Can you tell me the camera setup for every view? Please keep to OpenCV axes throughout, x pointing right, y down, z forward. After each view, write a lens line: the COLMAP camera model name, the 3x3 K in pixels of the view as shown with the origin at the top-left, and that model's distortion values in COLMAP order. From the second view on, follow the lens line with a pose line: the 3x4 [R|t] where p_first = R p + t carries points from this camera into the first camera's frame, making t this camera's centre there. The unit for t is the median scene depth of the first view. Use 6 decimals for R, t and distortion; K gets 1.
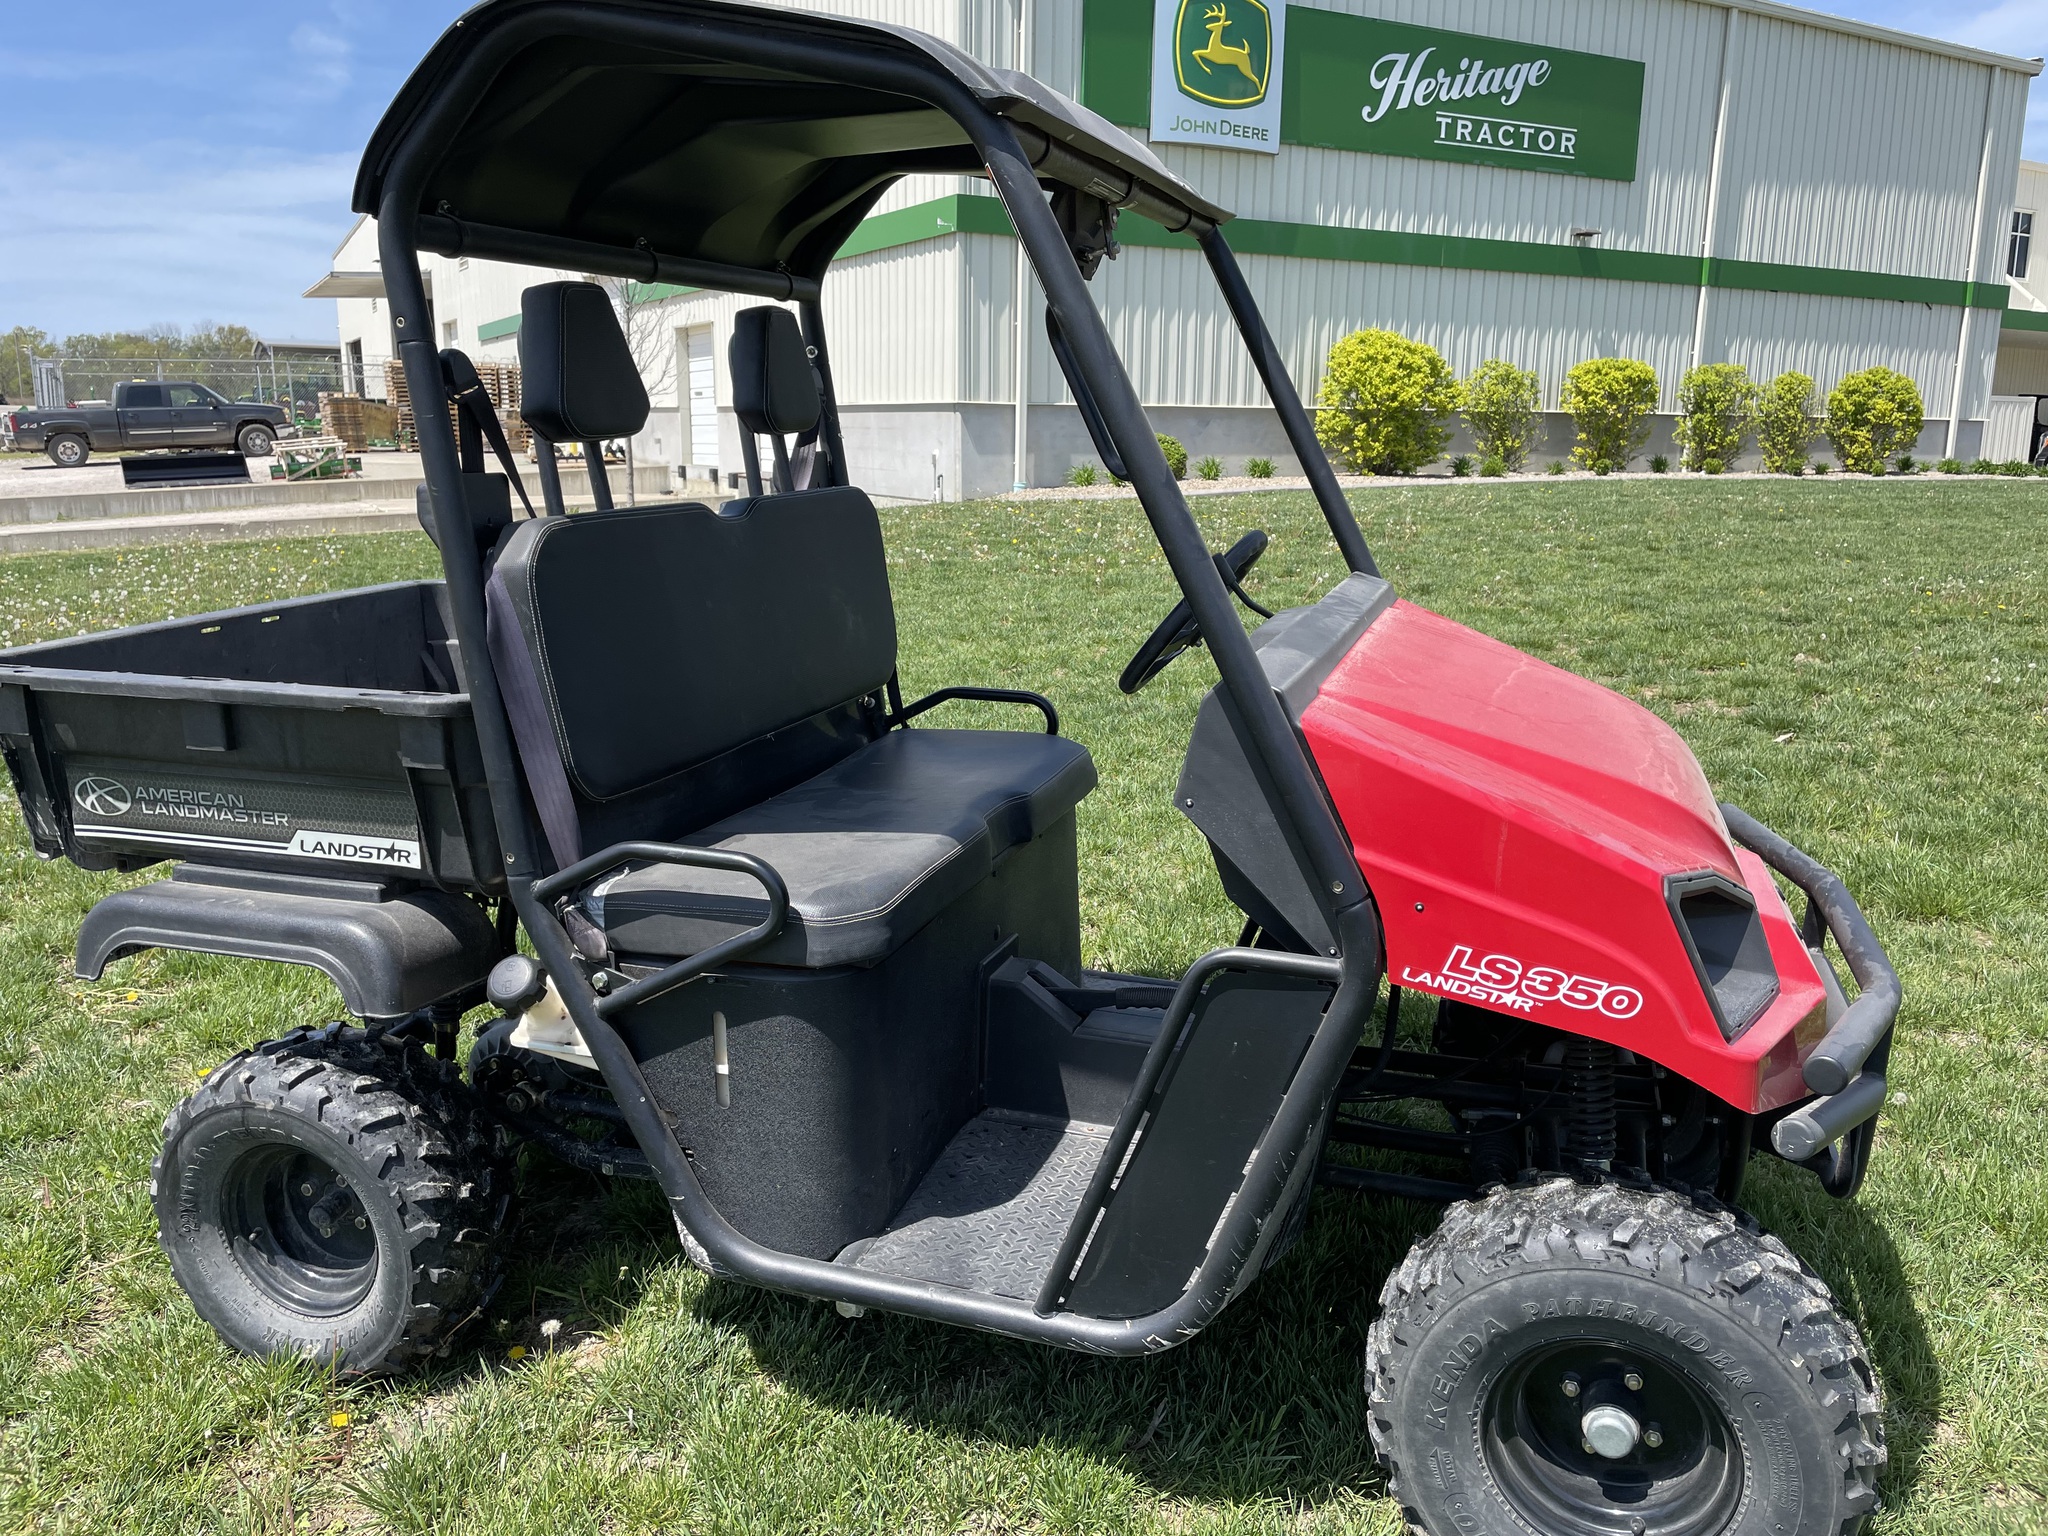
lens RADIAL K [[1558.2, 0, 1021.1], [0, 1558.2, 744.5], [0, 0, 1]] dist [0.074560, -0.110141]
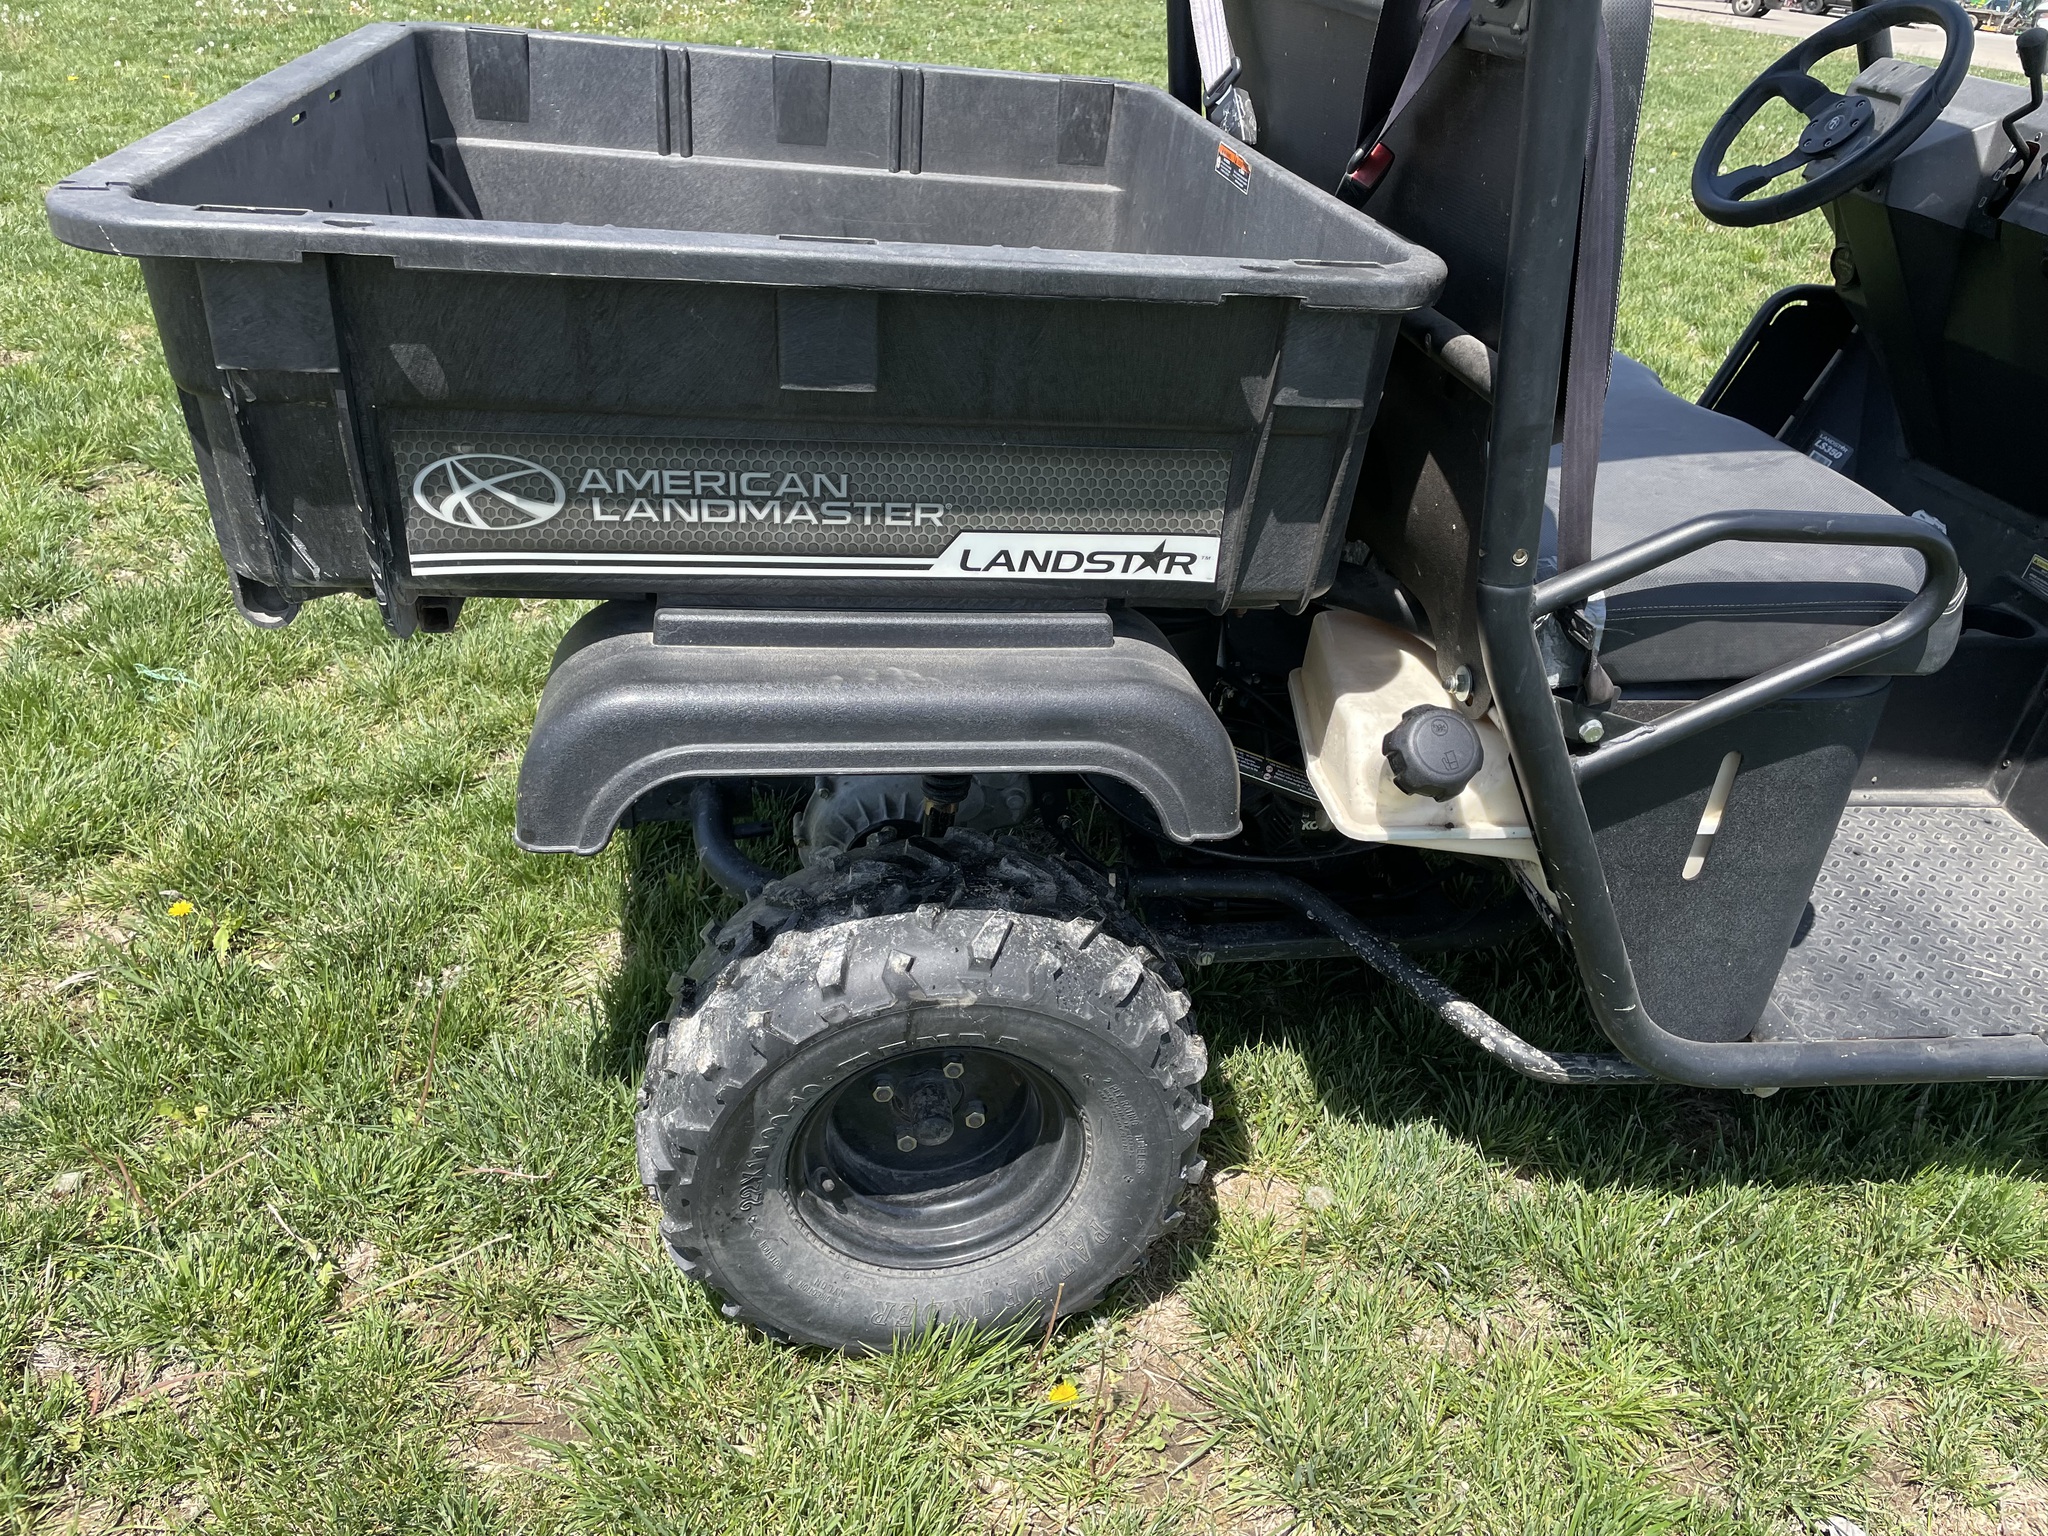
lens RADIAL K [[1557.8, 0, 1040.5], [0, 1557.8, 778.7], [0, 0, 1]] dist [0.083659, -0.125634]
pose [[0.890274, -0.162844, 0.425318, -0.689529], [0.019357, 0.946575, 0.321903, -0.038968], [-0.455015, -0.278349, 0.845863, 0.514242]]
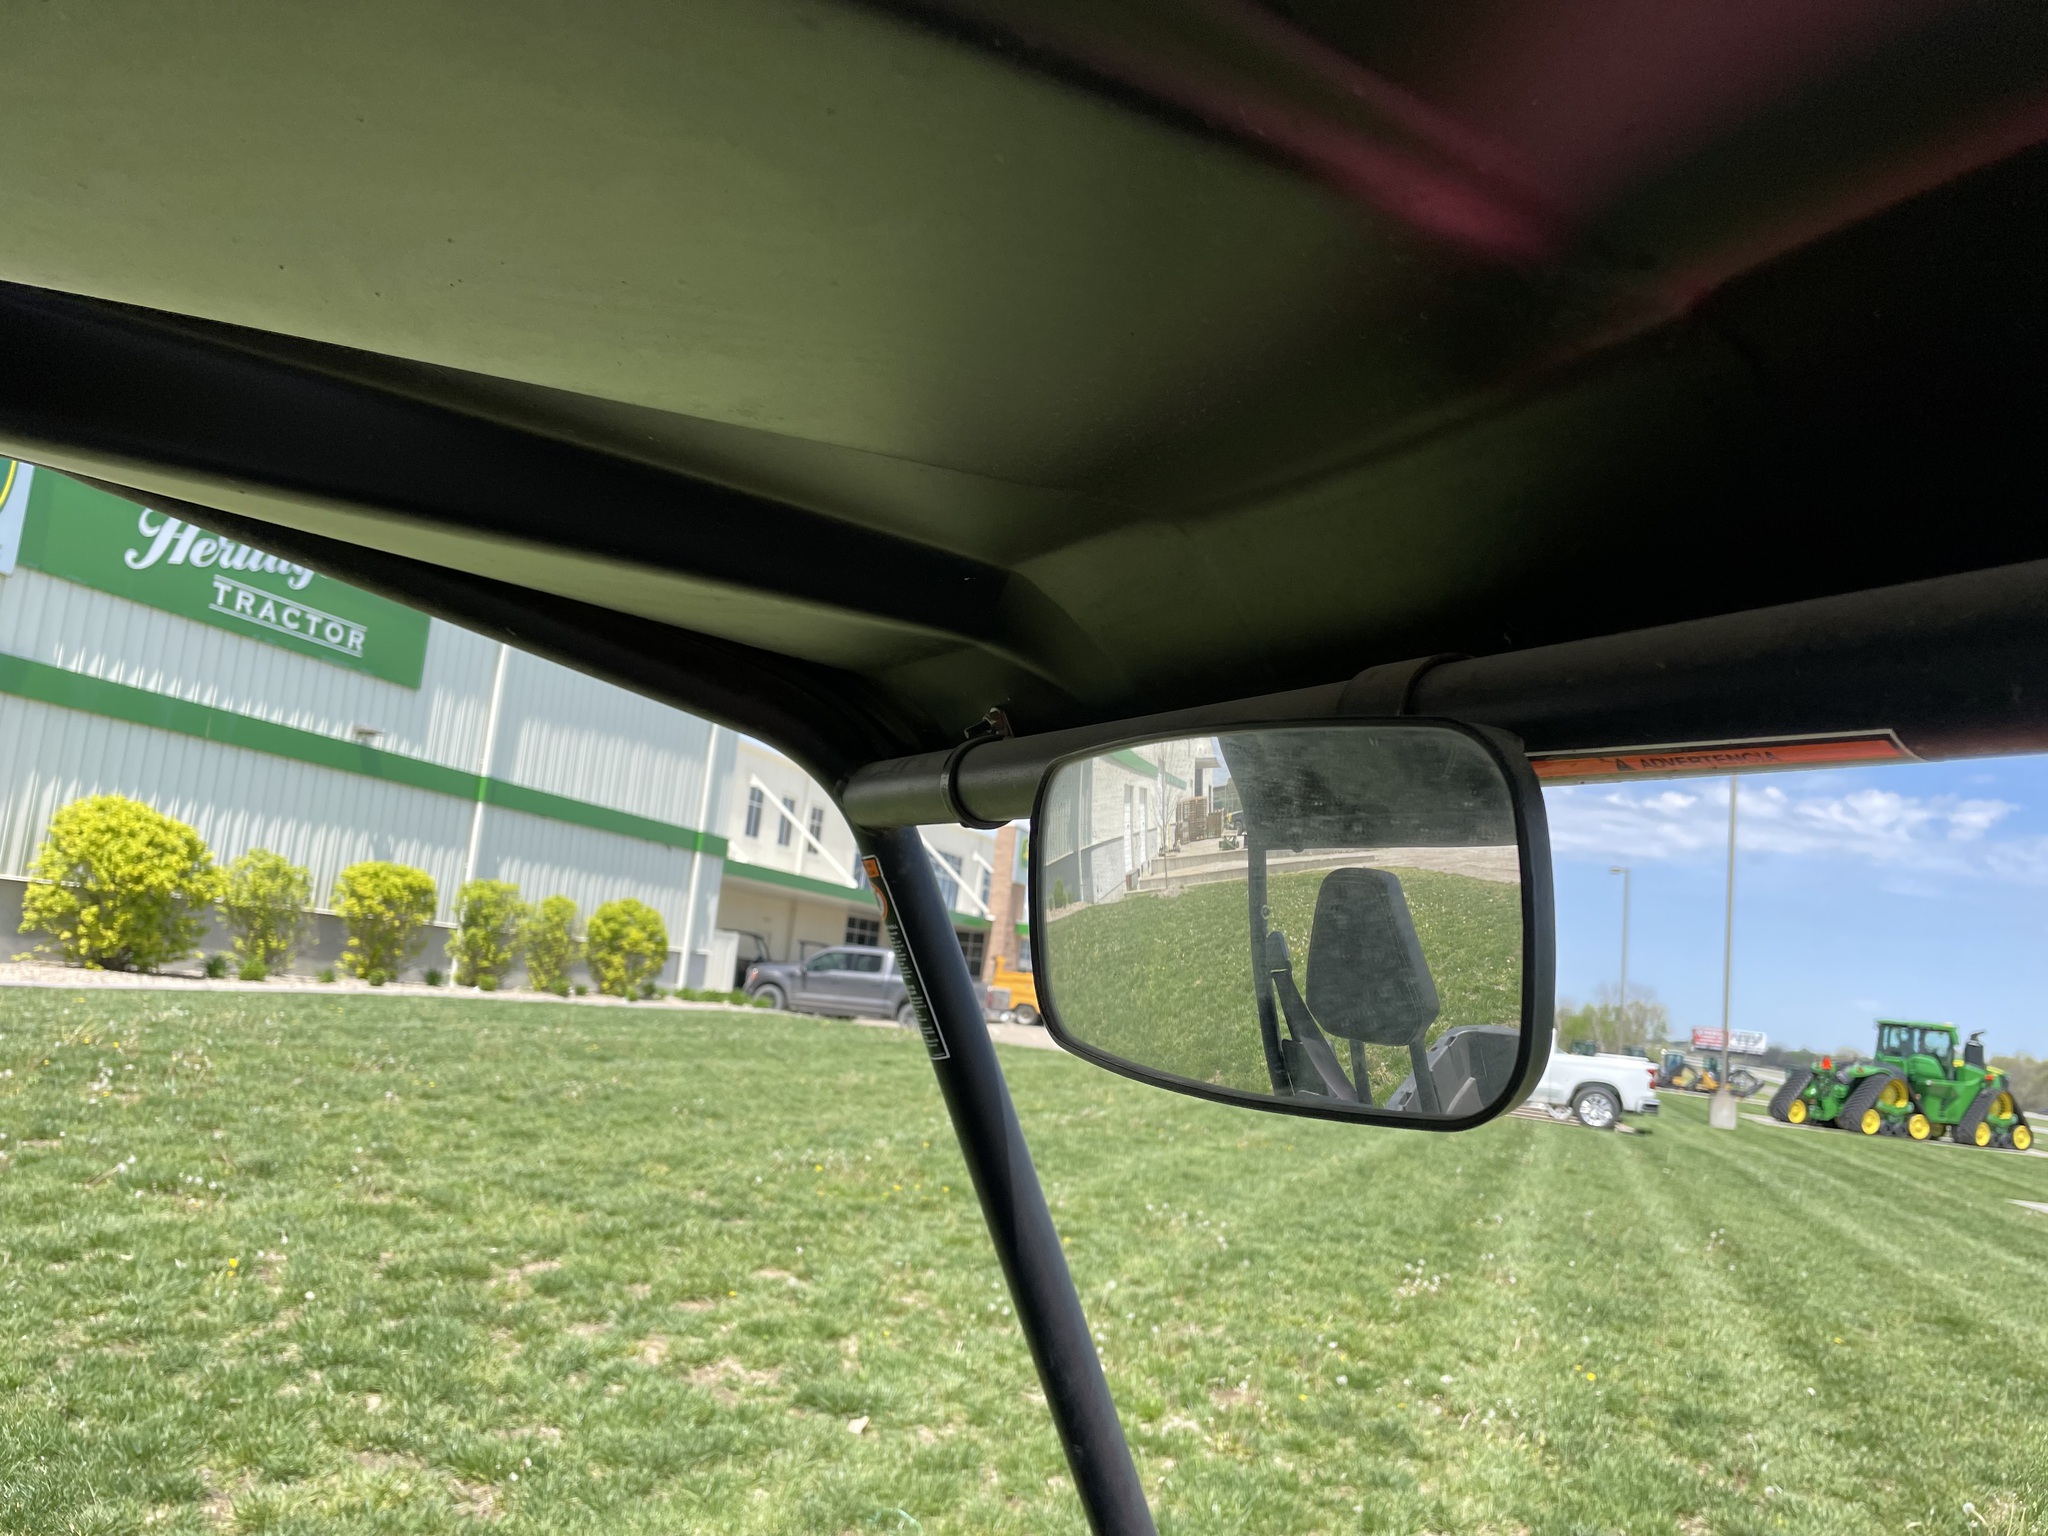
lens RADIAL K [[1557.8, 0, 1040.5], [0, 1557.8, 778.7], [0, 0, 1]] dist [0.083659, -0.125634]
pose [[0.704212, 0.153862, 0.693117, -0.149392], [0.049452, 0.963236, -0.264068, -0.277847], [-0.708265, 0.220236, 0.670713, 0.867548]]
